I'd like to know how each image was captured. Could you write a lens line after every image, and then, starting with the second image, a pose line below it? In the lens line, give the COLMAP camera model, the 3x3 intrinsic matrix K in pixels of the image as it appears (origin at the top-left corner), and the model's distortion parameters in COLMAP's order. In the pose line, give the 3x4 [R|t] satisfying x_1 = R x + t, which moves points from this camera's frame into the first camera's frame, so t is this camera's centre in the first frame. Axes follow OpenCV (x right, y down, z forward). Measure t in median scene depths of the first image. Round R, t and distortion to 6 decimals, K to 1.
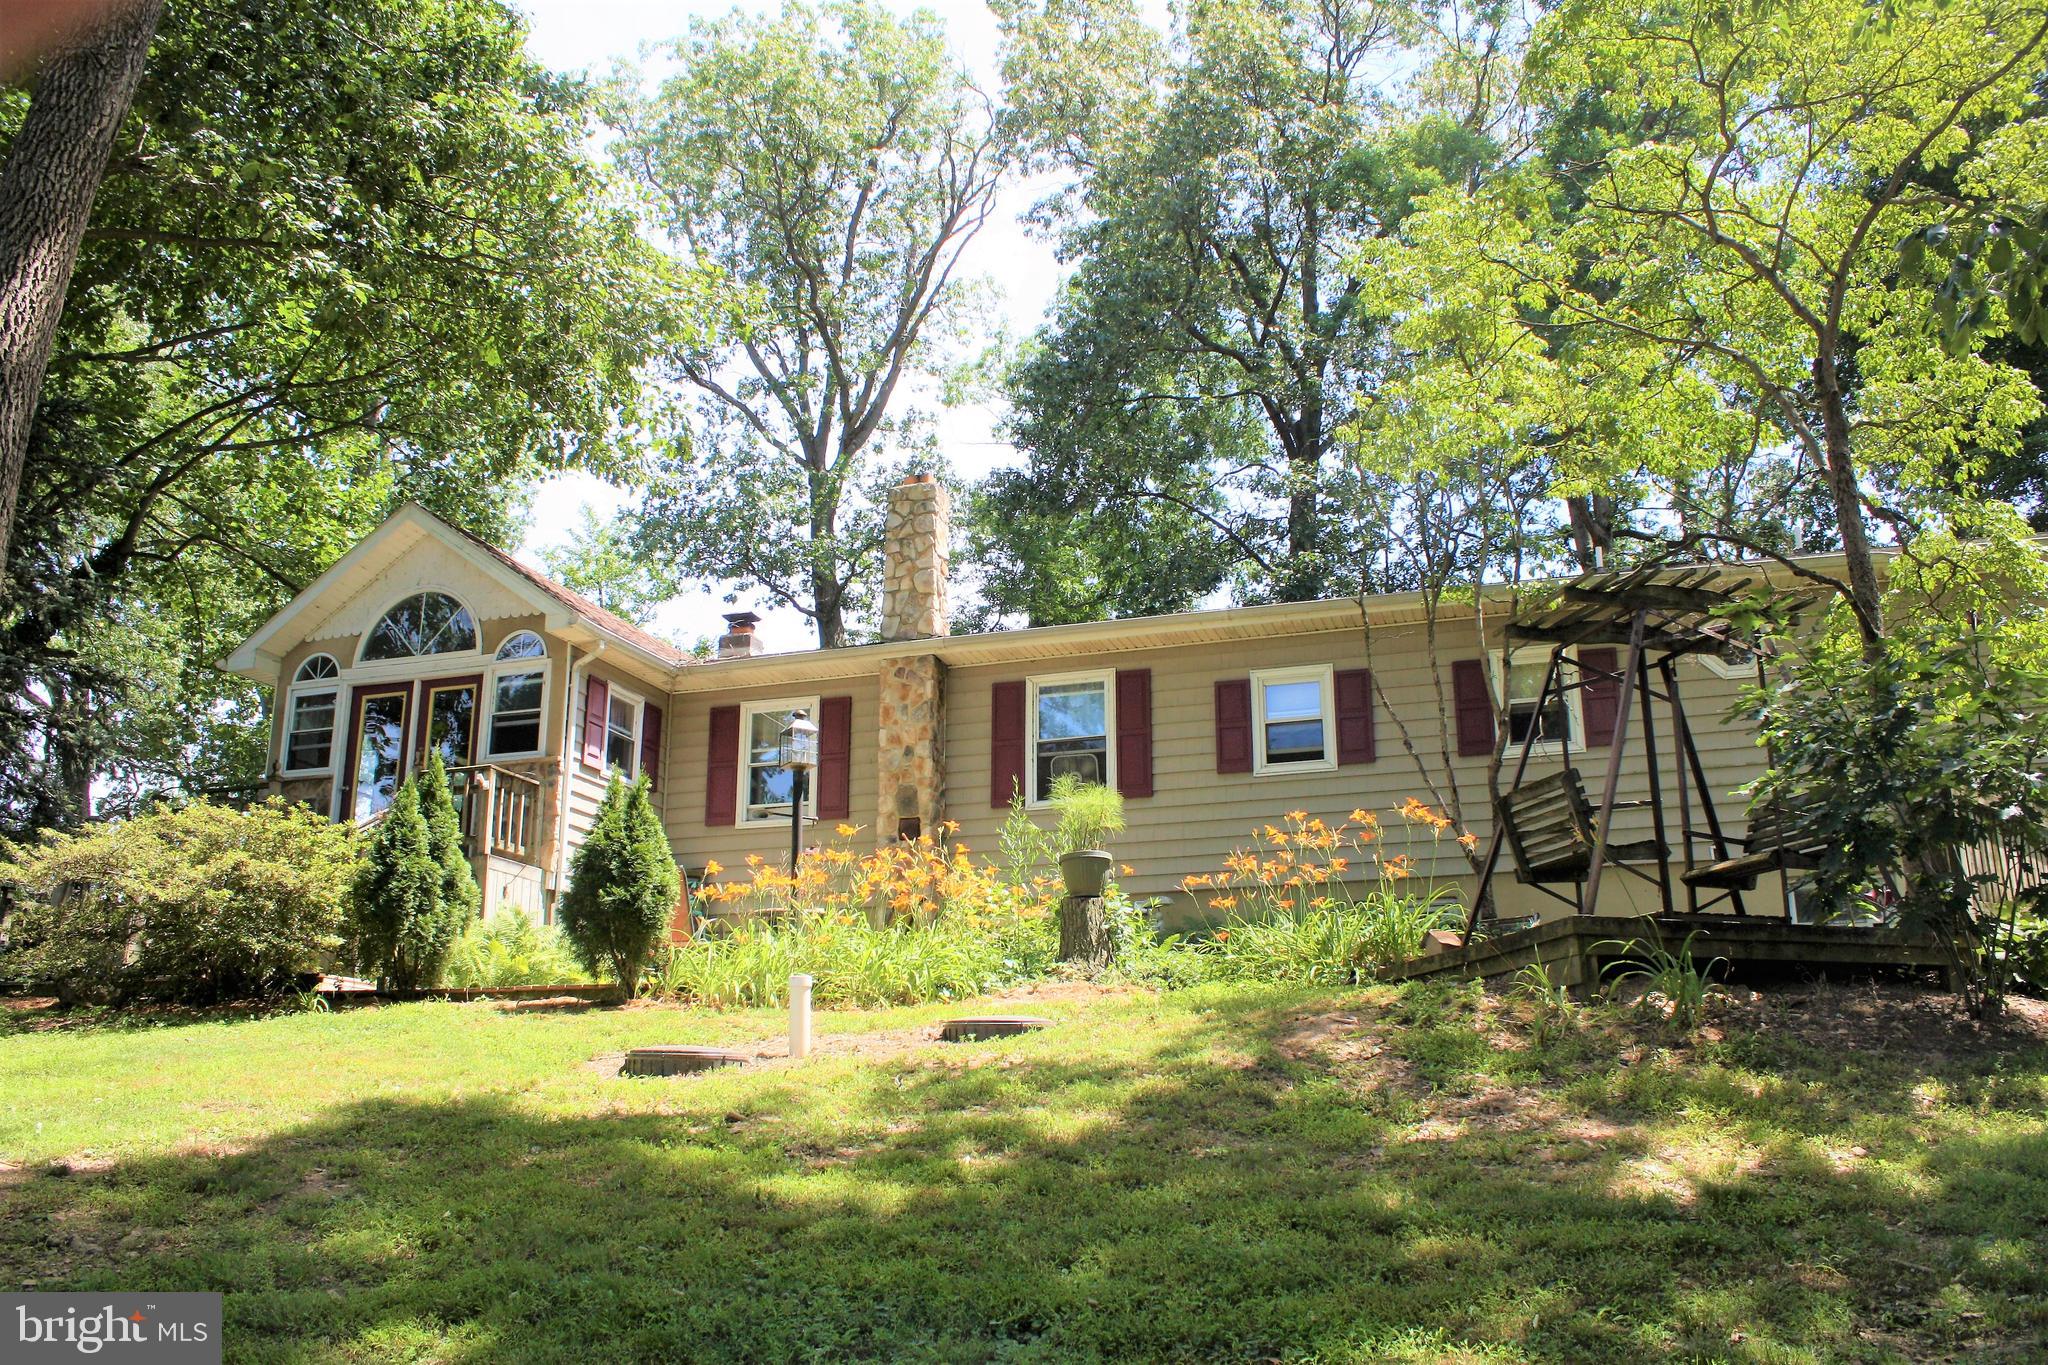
lens RADIAL K [[1664.6, 0, 1024.0], [0, 1664.6, 682.5], [0, 0, 1]] dist [-0.304553, 0.000009]
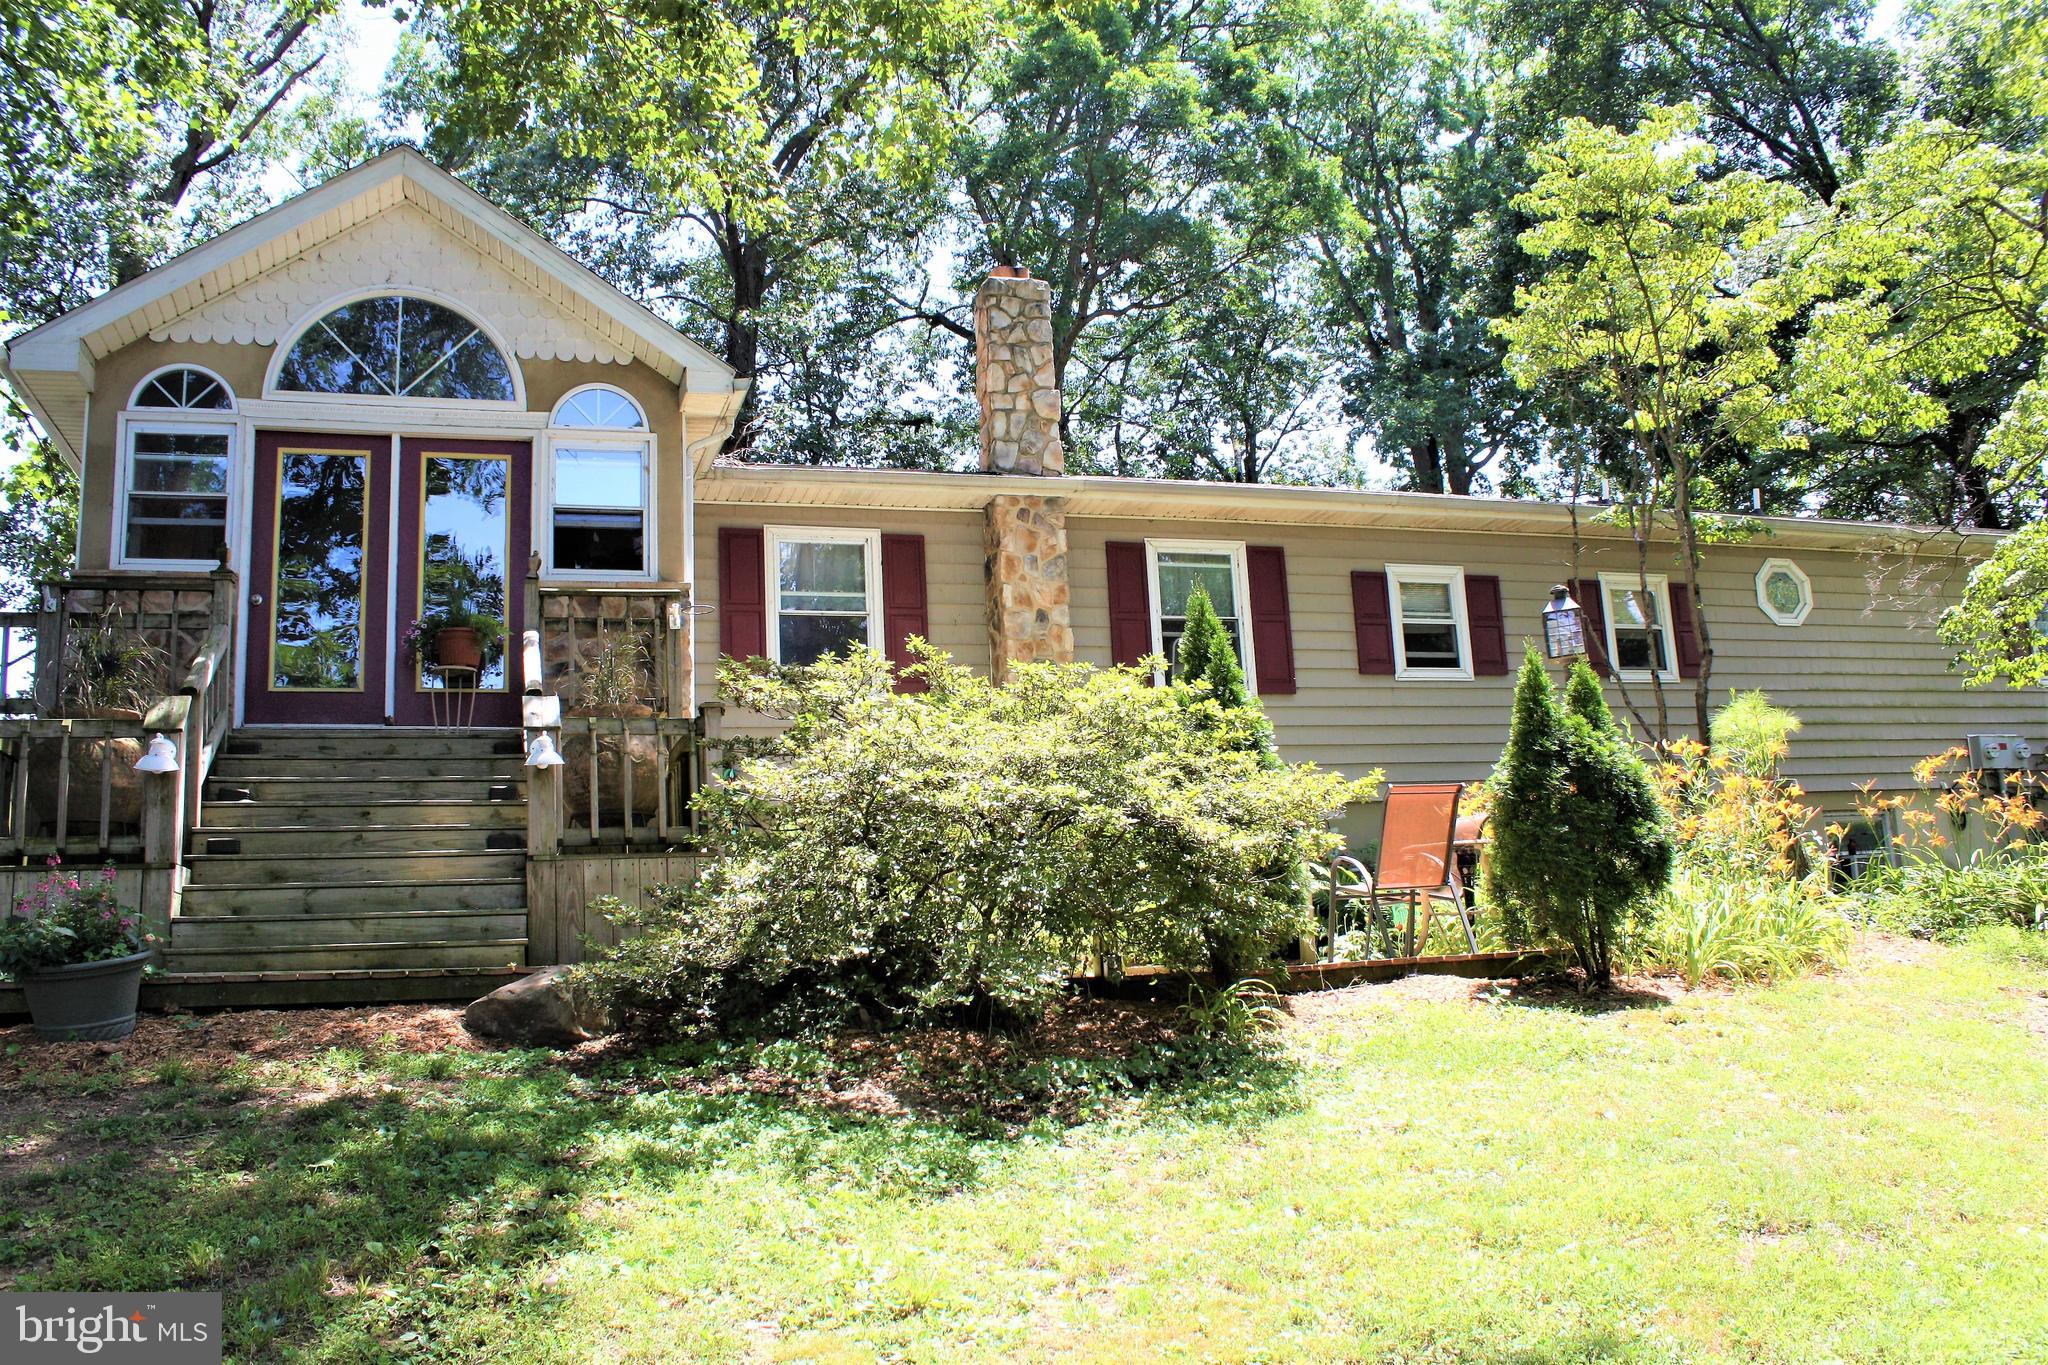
lens RADIAL K [[1721.0, 0, 1024.0], [0, 1721.0, 682.5], [0, 0, 1]] dist [-0.121989, 0.002399]
pose [[0.841967, 0.068314, 0.535187, -0.520106], [-0.102481, 0.994143, 0.034327, 0.046201], [-0.529707, -0.083748, 0.844036, 0.318815]]
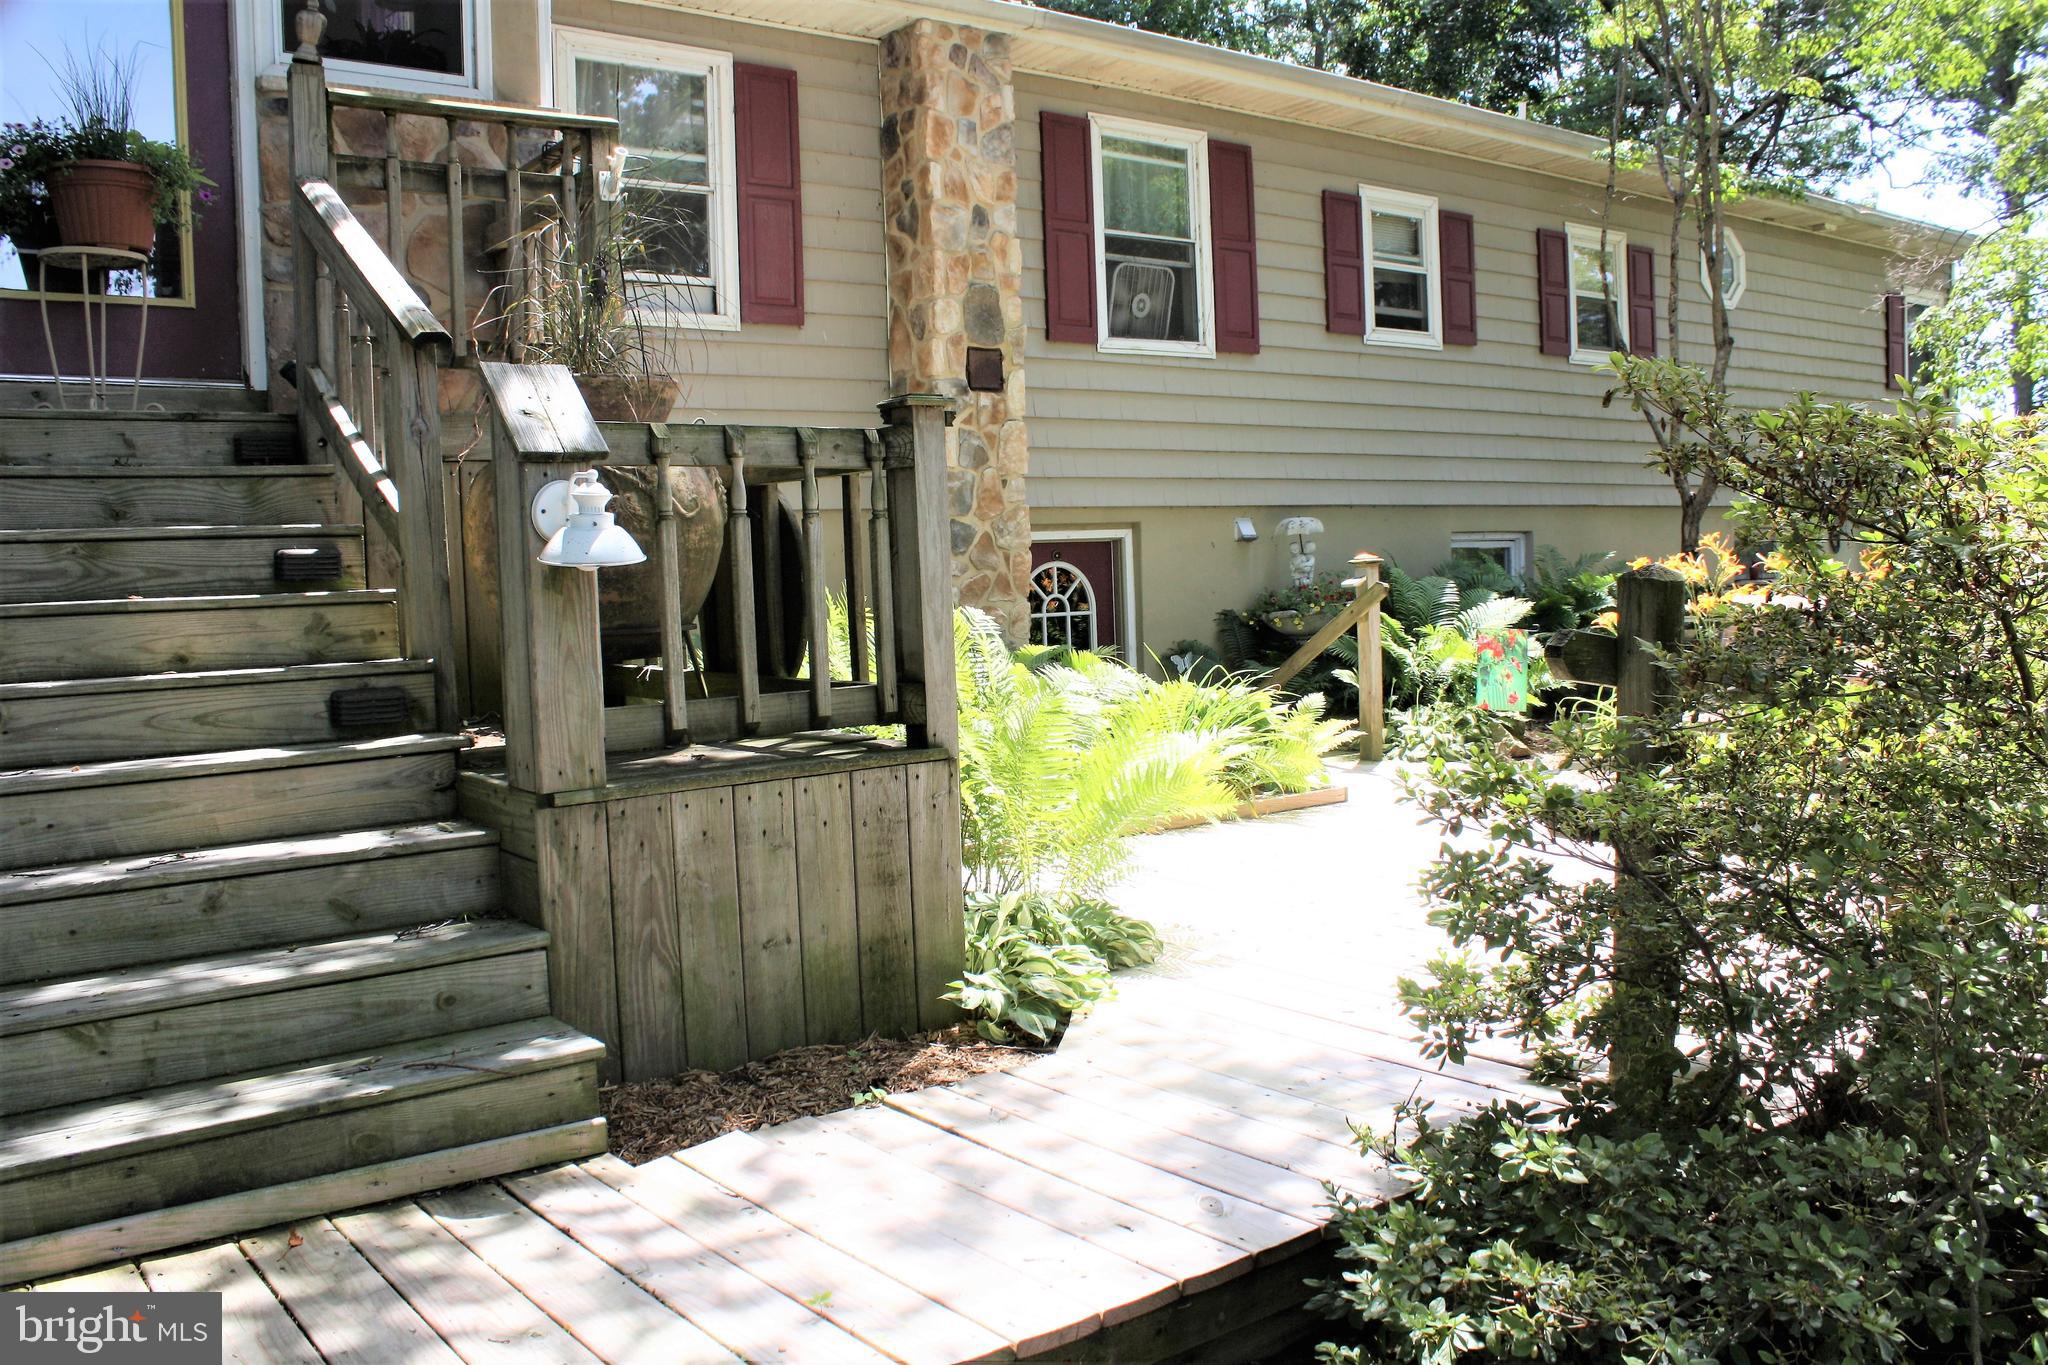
lens RADIAL K [[1721.0, 0, 1024.0], [0, 1721.0, 682.5], [0, 0, 1]] dist [-0.121989, 0.002399]
pose [[0.619923, -0.054565, 0.782763, -0.490835], [-0.178734, 0.961535, 0.208579, 0.068618], [-0.764035, -0.269209, 0.586325, 0.652628]]
